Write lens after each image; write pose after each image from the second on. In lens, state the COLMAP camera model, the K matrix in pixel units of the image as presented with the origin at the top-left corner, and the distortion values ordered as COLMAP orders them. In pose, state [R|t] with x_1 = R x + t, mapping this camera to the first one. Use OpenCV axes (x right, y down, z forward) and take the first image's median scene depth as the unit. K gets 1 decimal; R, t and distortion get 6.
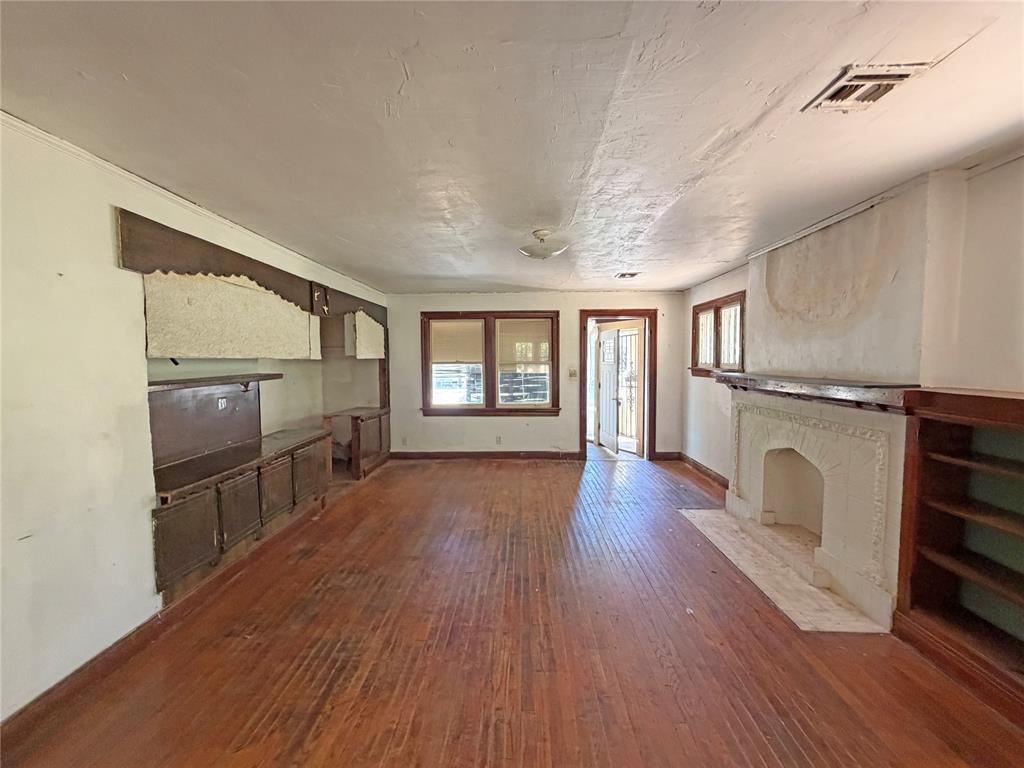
lens RADIAL K [[408.5, 0, 506.3], [0, 408.5, 383.0], [0, 0, 1]] dist [0.001322, -0.000175]
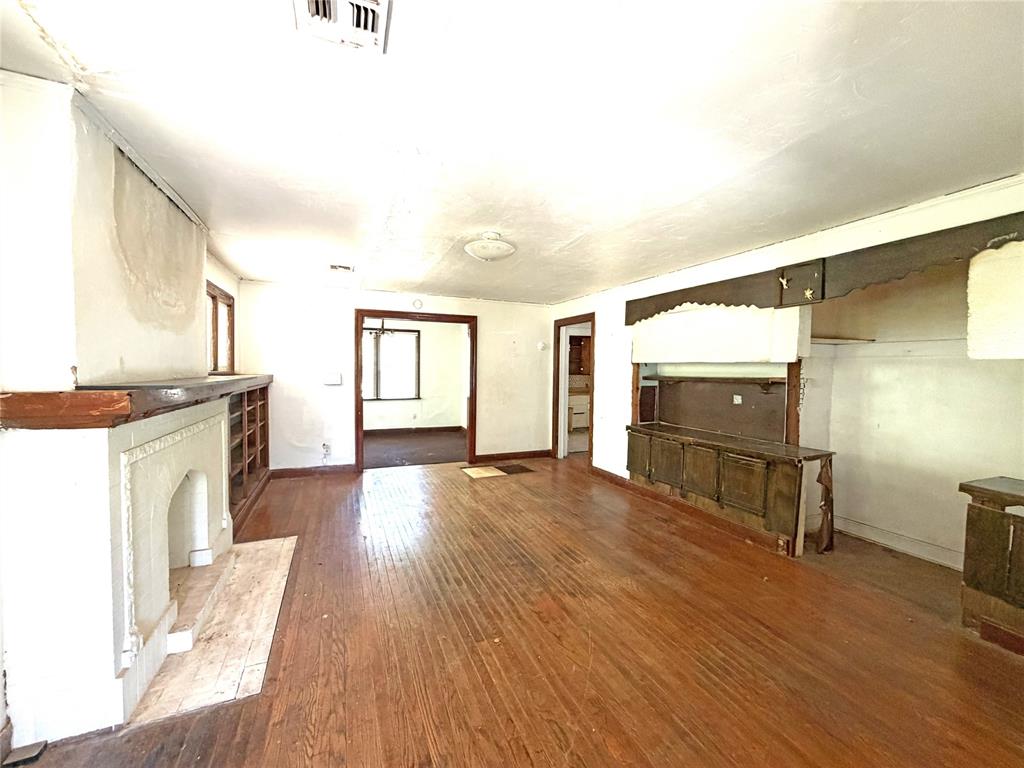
lens RADIAL K [[408.5, 0, 508.2], [0, 408.5, 383.7], [0, 0, 1]] dist [0.001322, -0.000175]
pose [[-0.907453, 0.010682, -0.420018, 0.480883], [-0.031666, 0.995095, 0.093723, -0.097651], [0.418959, 0.098350, -0.902663, 1.979765]]
